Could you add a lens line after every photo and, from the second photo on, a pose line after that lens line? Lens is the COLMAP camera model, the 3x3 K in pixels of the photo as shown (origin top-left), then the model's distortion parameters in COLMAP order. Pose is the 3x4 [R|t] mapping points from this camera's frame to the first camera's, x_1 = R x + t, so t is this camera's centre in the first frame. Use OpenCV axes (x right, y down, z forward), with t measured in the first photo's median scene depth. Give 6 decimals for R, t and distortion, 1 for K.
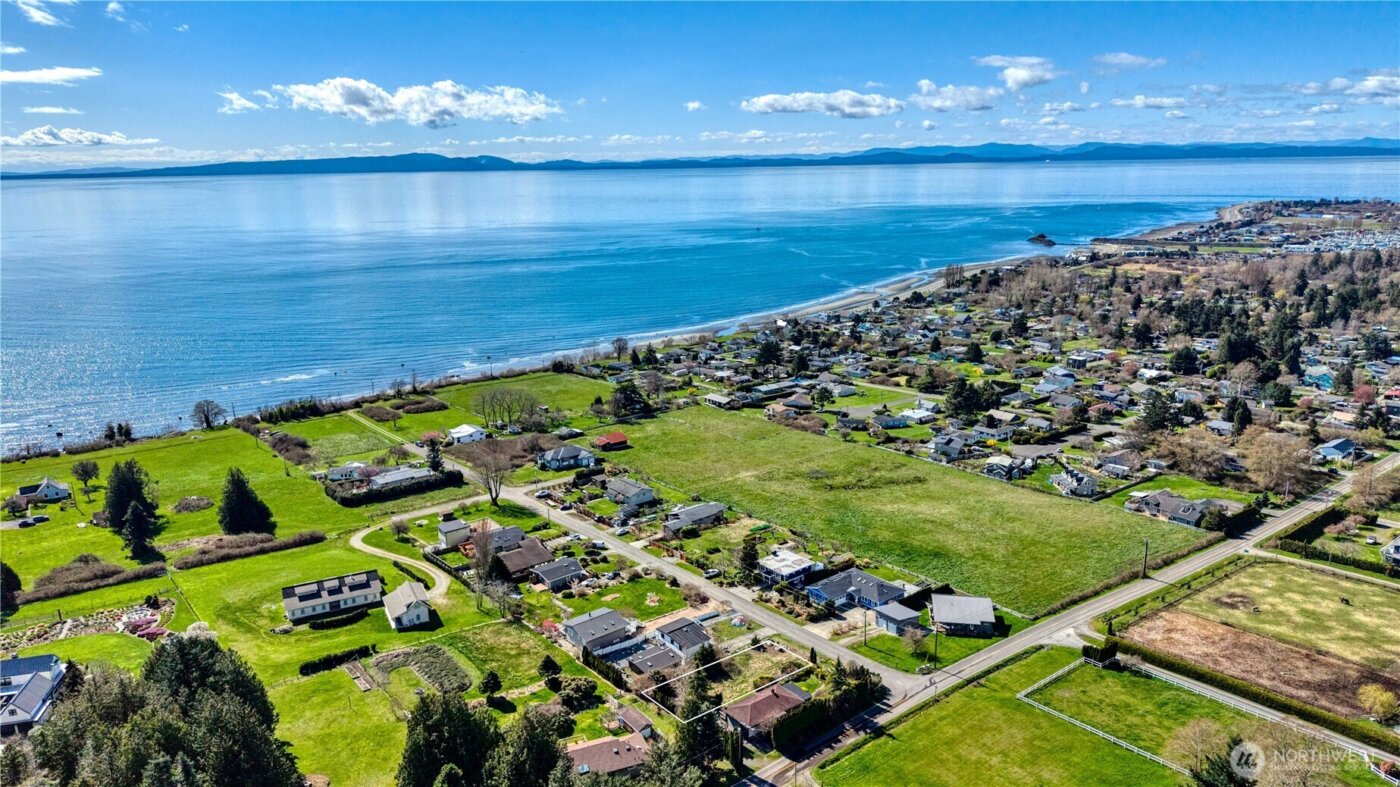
lens RADIAL K [[932.0, 0, 700.0], [0, 932.0, 393.5], [0, 0, 1]] dist [0.062833, -0.088587]
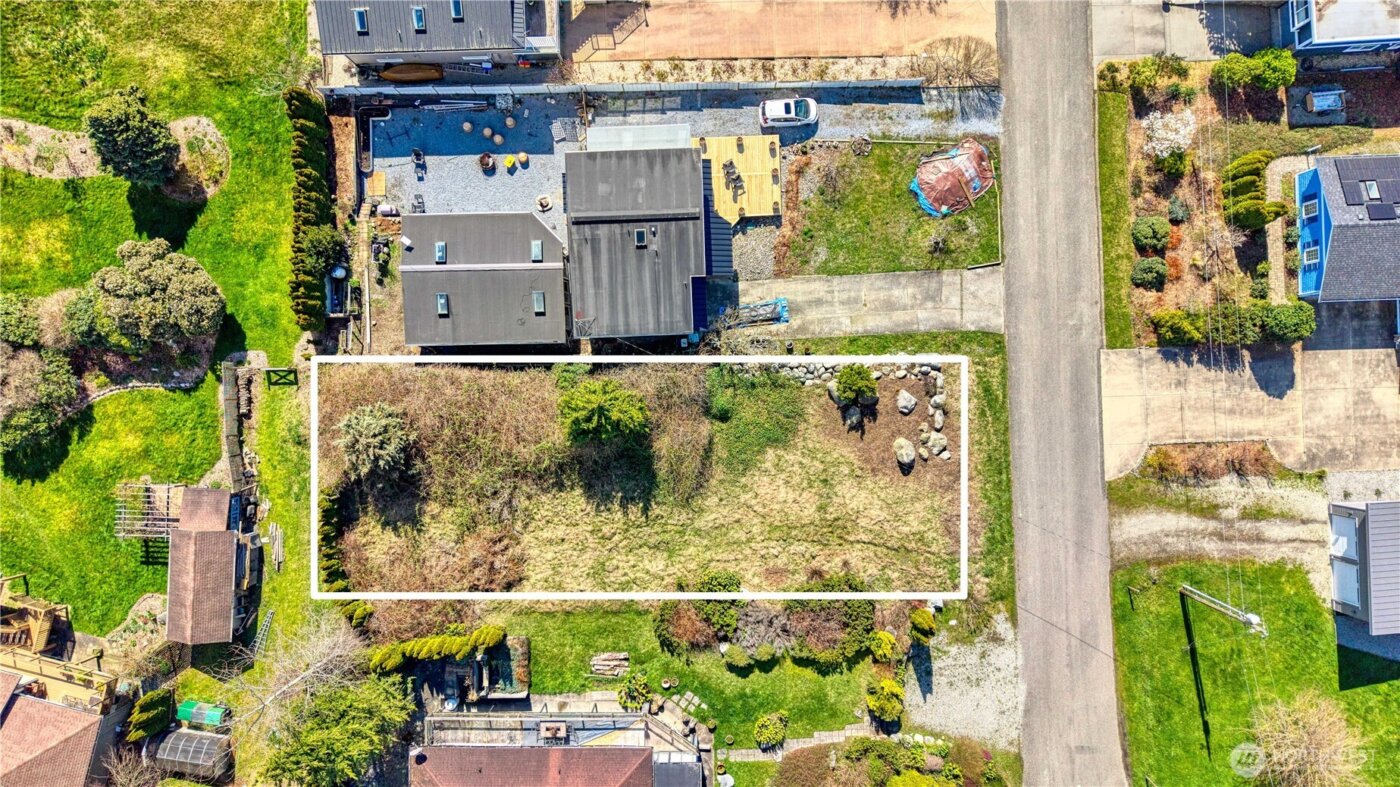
lens RADIAL K [[932.0, 0, 700.0], [0, 932.0, 393.5], [0, 0, 1]] dist [0.062833, -0.088587]
pose [[0.796067, 0.605168, 0.007029, 0.016848], [-0.151760, 0.188363, 0.970303, 0.002163], [0.585872, -0.773493, 0.241790, 0.700219]]
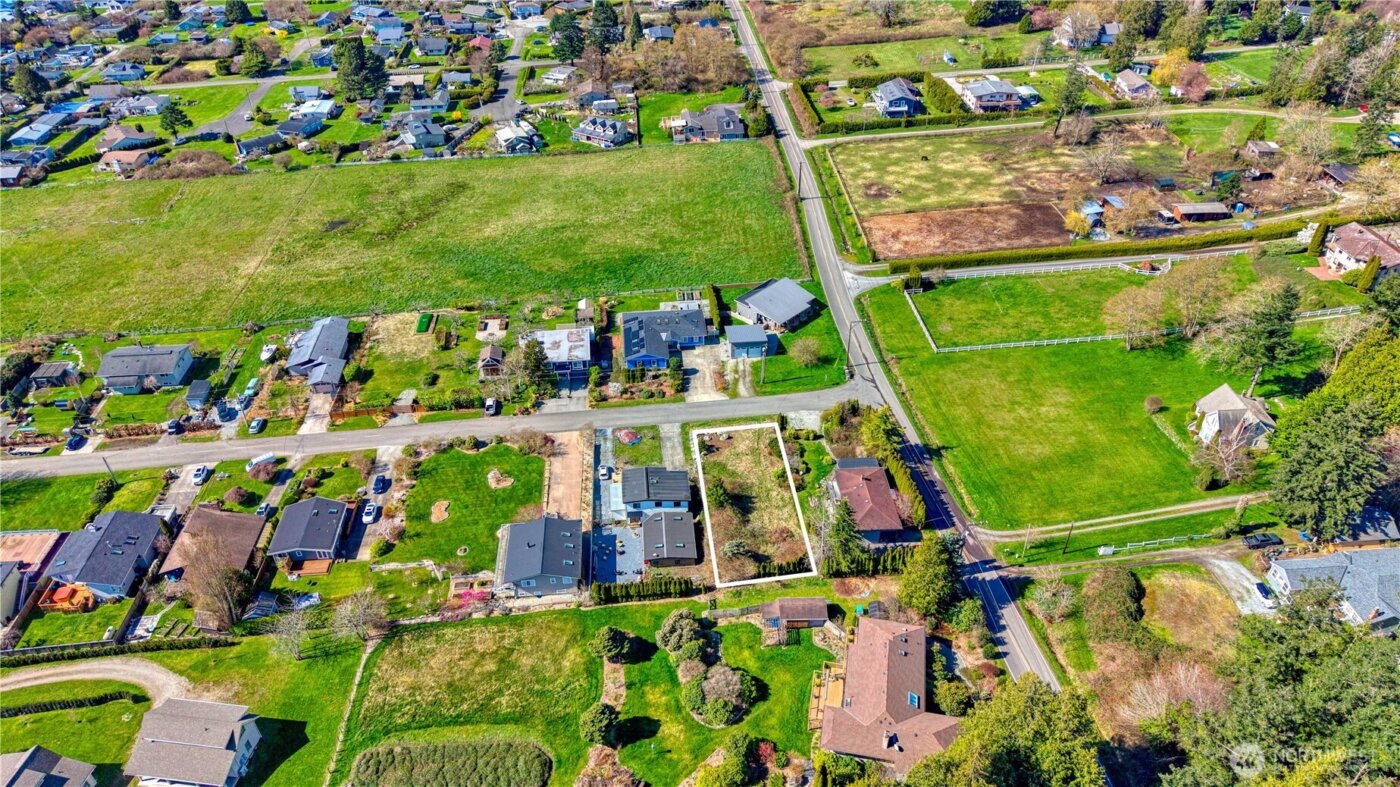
lens RADIAL K [[932.0, 0, 700.0], [0, 932.0, 393.5], [0, 0, 1]] dist [0.062833, -0.088587]
pose [[0.563423, -0.484821, 0.668957, -0.343794], [0.200344, 0.865719, 0.458685, -0.102347], [-0.801509, -0.124412, 0.584897, 0.426316]]
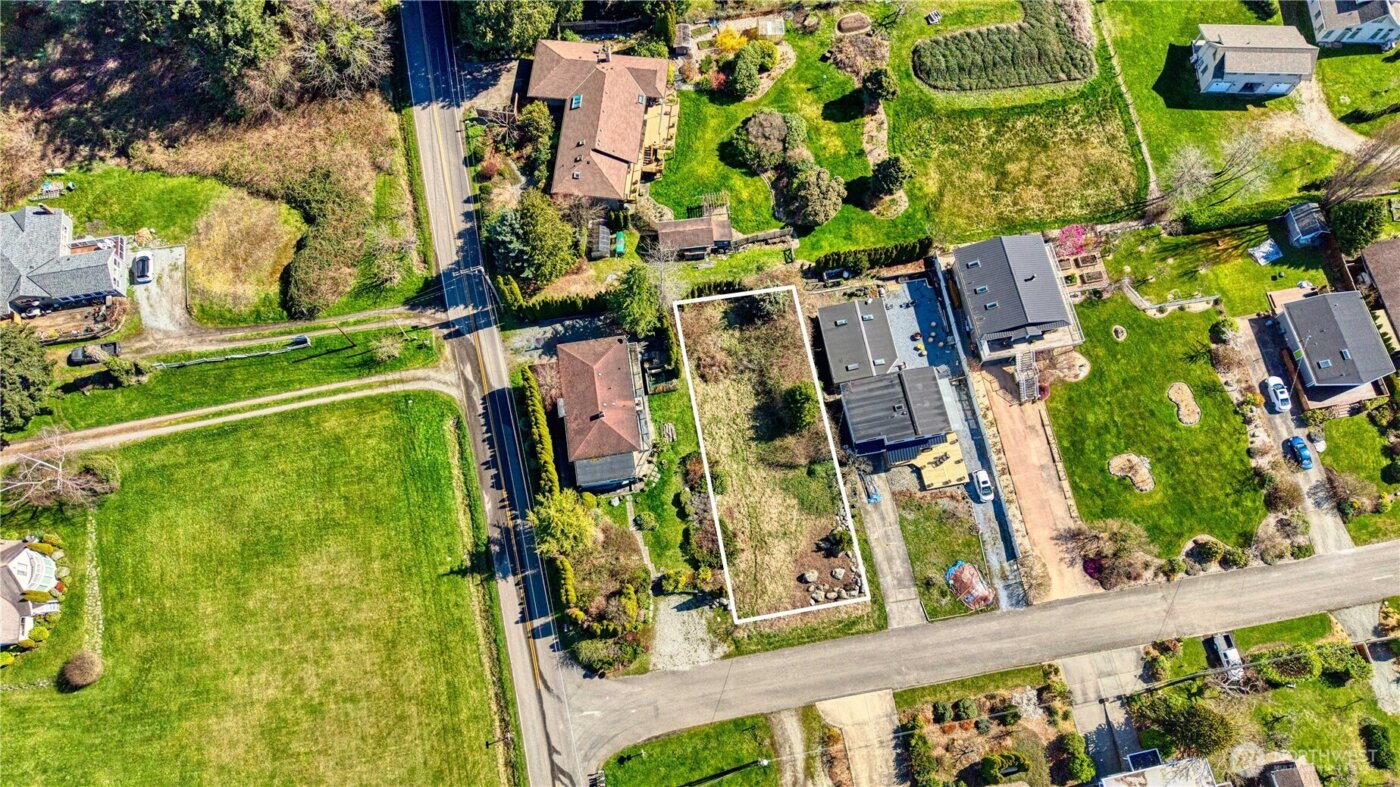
lens RADIAL K [[932.0, 0, 700.0], [0, 932.0, 393.5], [0, 0, 1]] dist [0.062833, -0.088587]
pose [[-0.477574, 0.834462, -0.274948, 0.129634], [-0.208439, 0.196397, 0.958113, -0.163644], [0.853508, 0.514880, 0.080140, 0.662462]]
